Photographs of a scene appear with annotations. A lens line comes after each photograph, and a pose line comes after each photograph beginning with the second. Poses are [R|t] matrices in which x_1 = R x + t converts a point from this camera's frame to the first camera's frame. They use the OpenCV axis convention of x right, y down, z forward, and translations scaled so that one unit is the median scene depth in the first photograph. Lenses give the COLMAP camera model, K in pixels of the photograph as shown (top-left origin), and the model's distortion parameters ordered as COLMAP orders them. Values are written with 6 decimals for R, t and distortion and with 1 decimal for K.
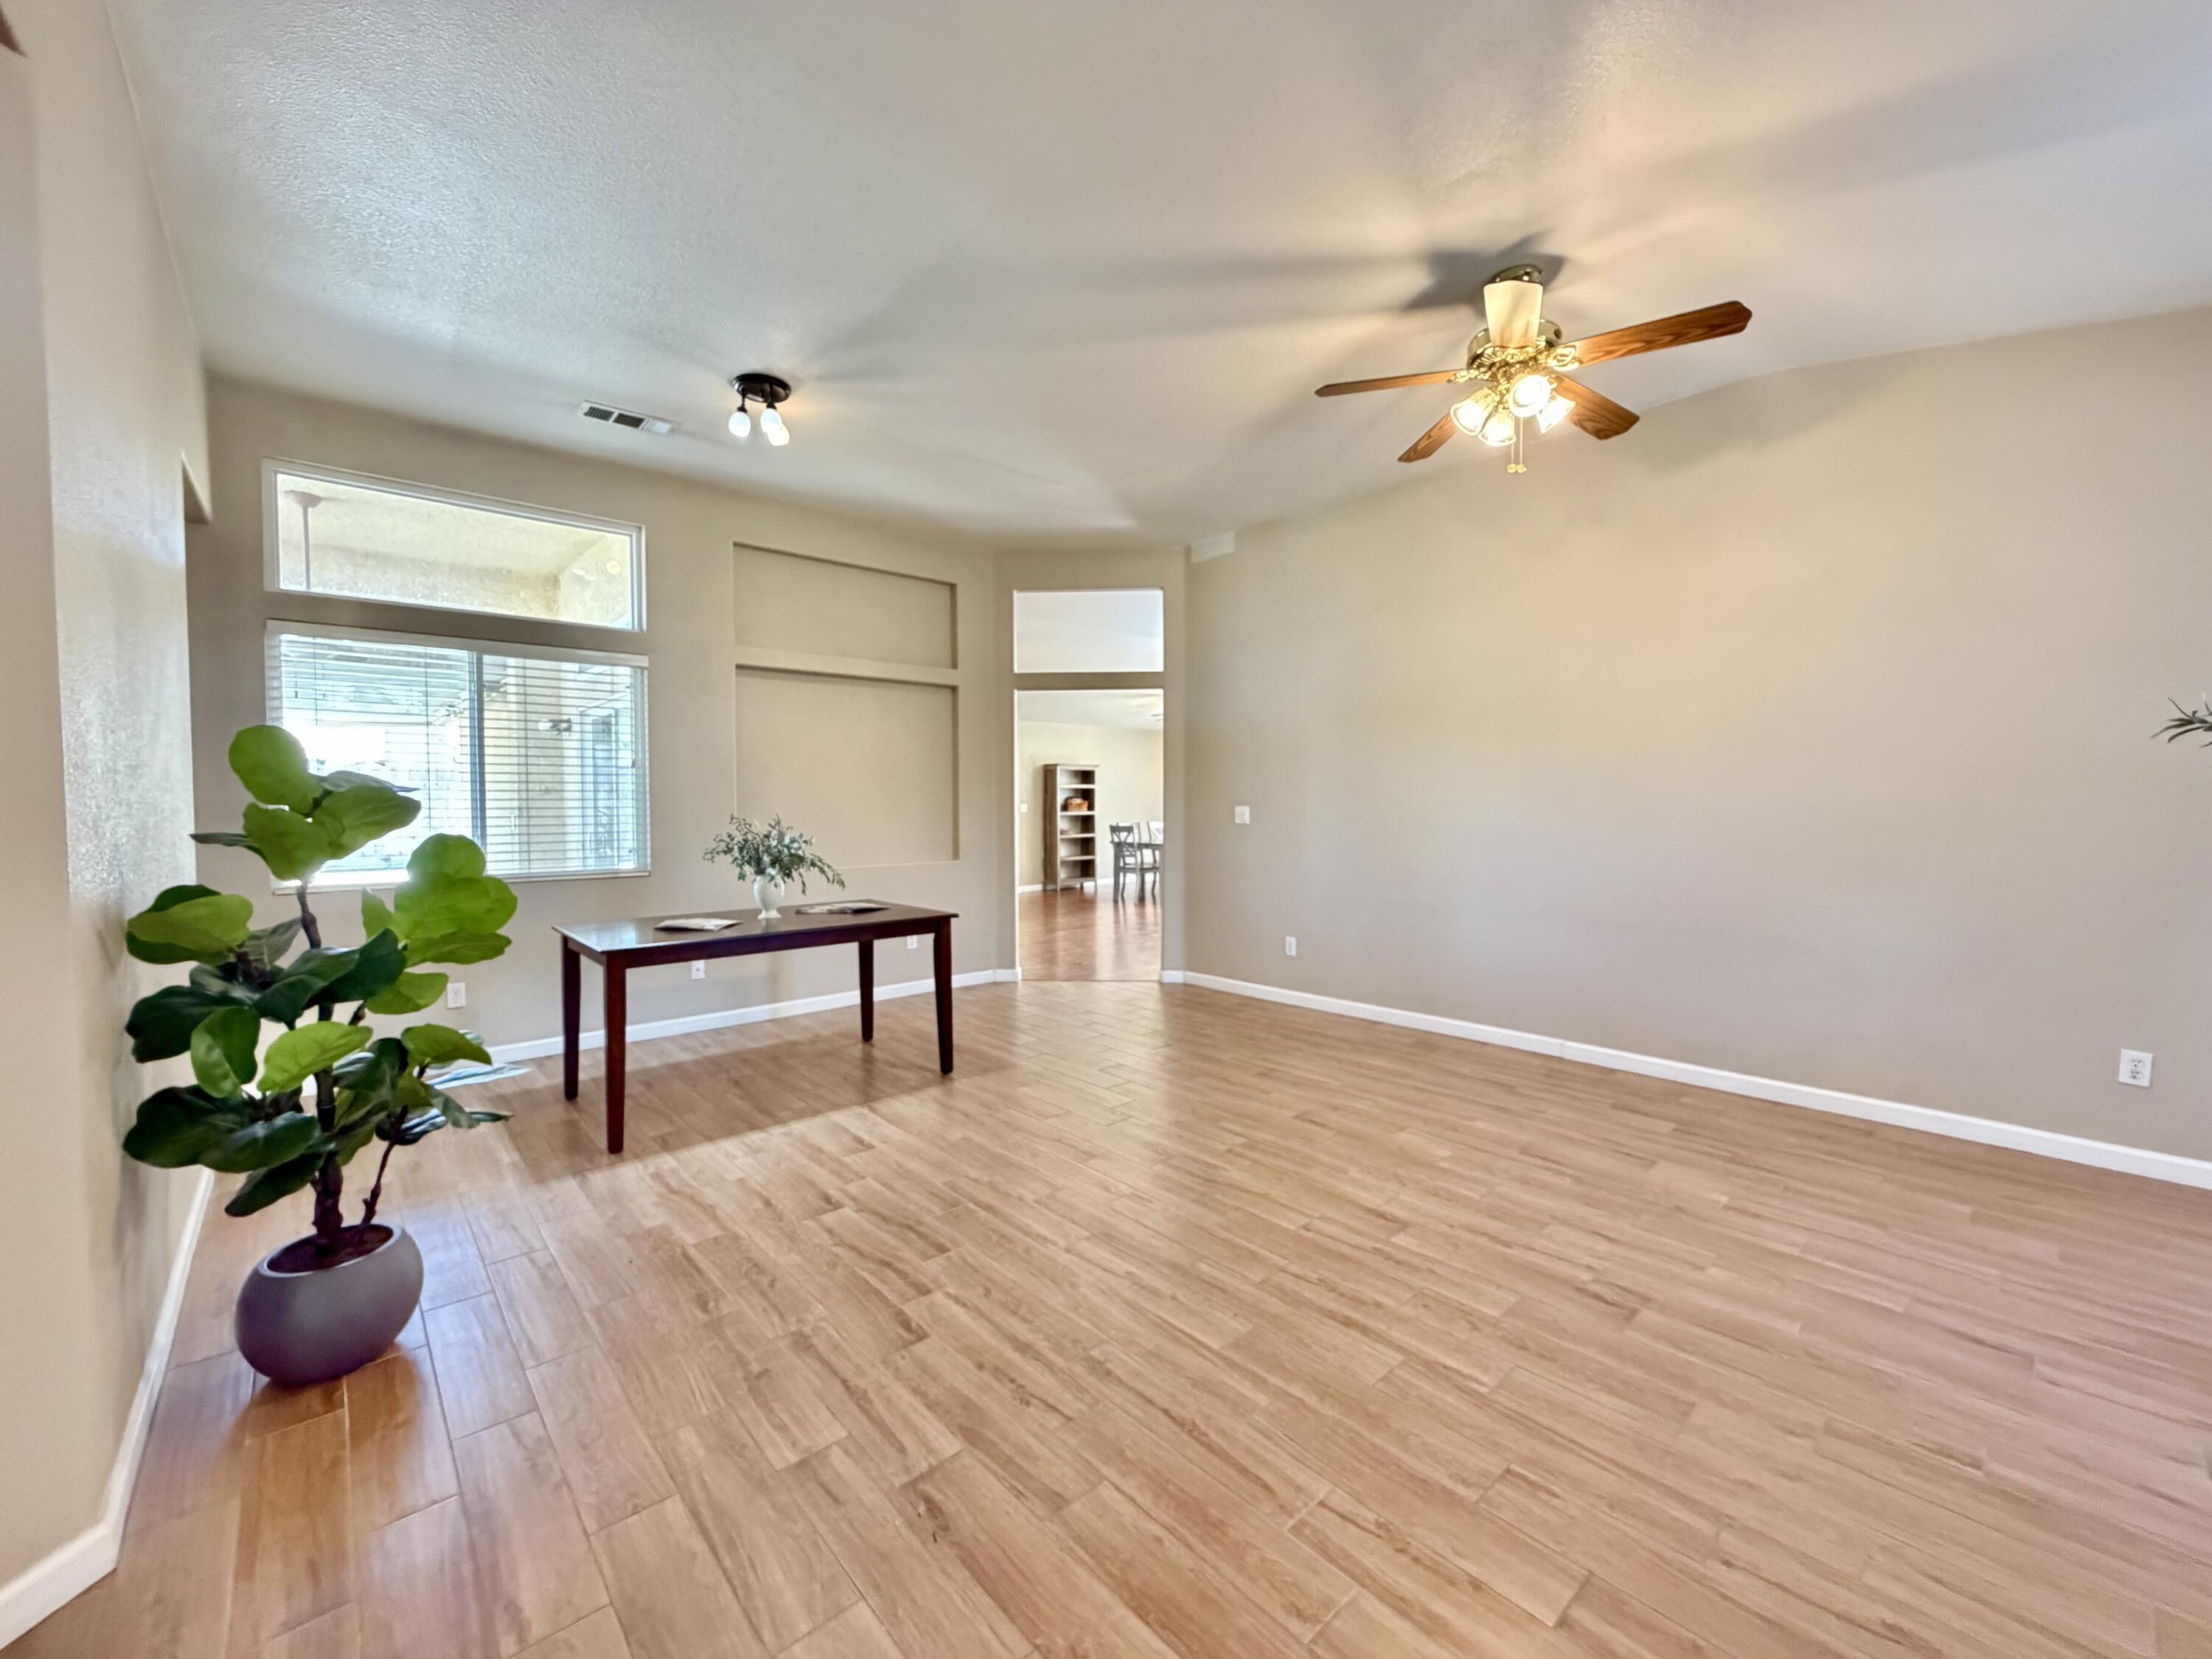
lens RADIAL K [[887.7, 0, 1097.8], [0, 887.7, 826.8], [0, 0, 1]] dist [-0.000337, 0.000130]
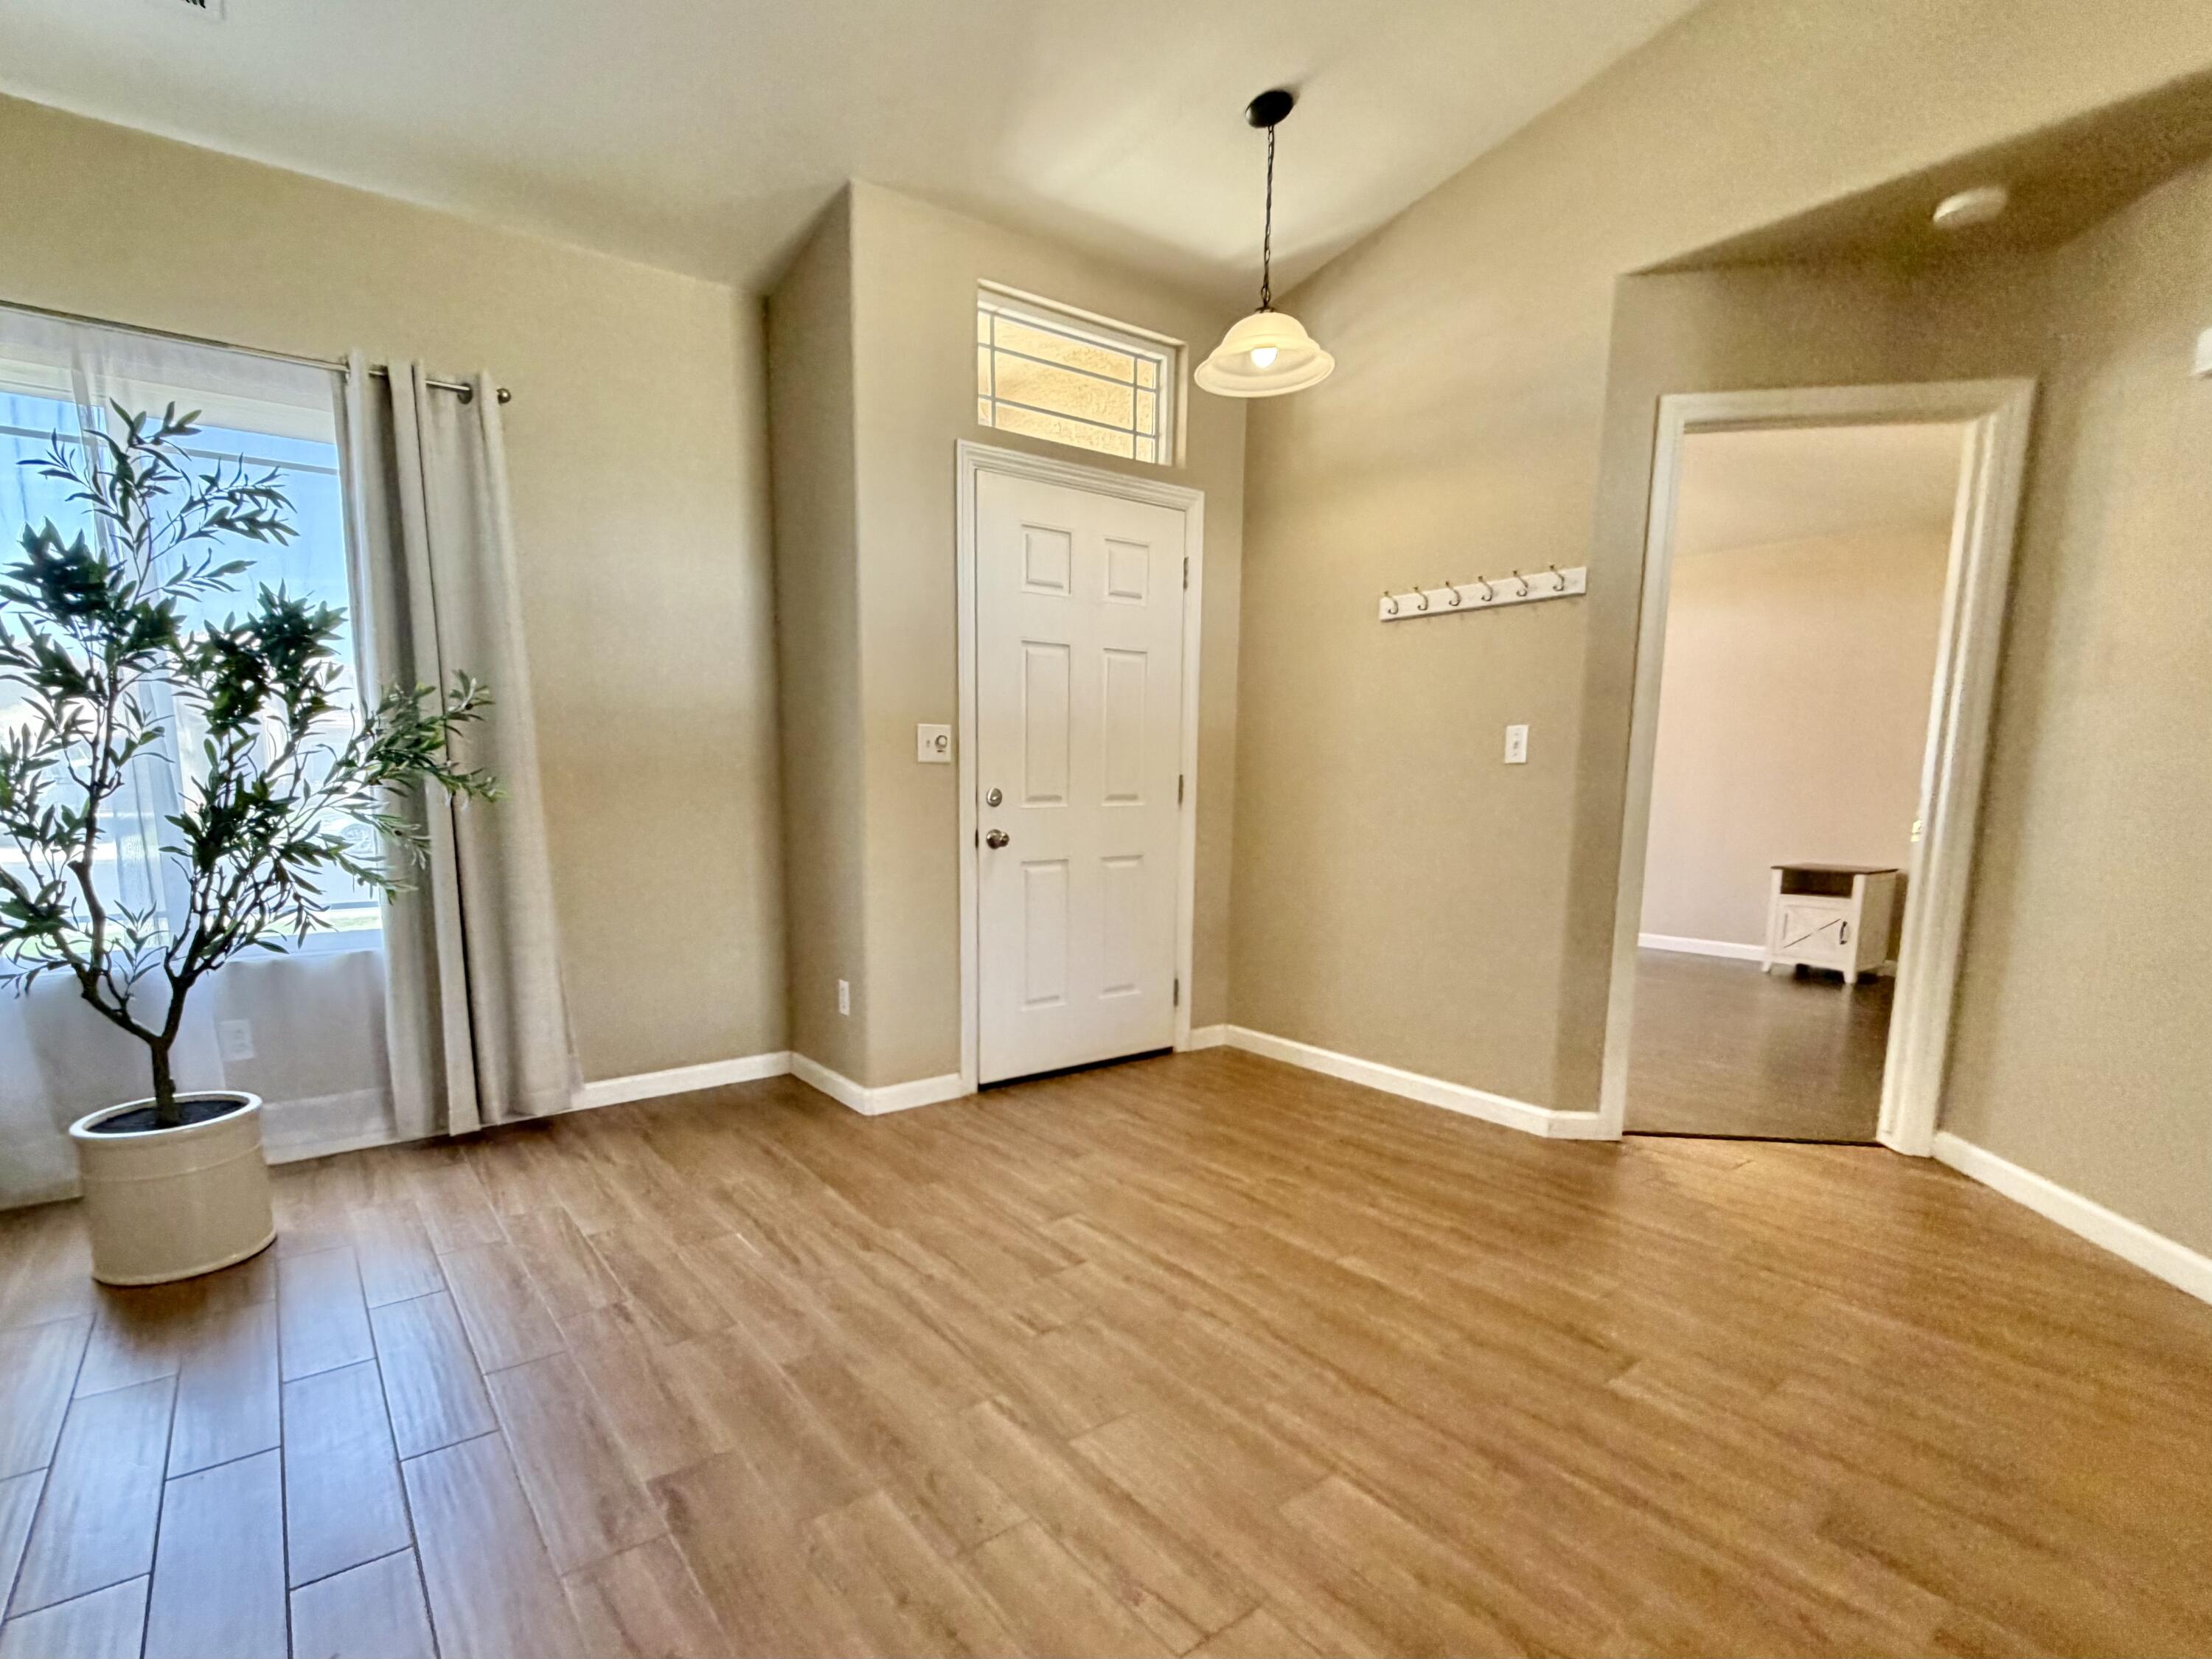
lens RADIAL K [[1070.7, 0, 1022.1], [0, 1070.7, 941.6], [0, 0, 1]] dist [0.006334, 0.000069]
pose [[-0.994455, -0.014322, 0.104186, 0.199798], [0.004773, 0.983515, 0.180762, 0.021544], [-0.105057, 0.180257, -0.977993, 1.199170]]
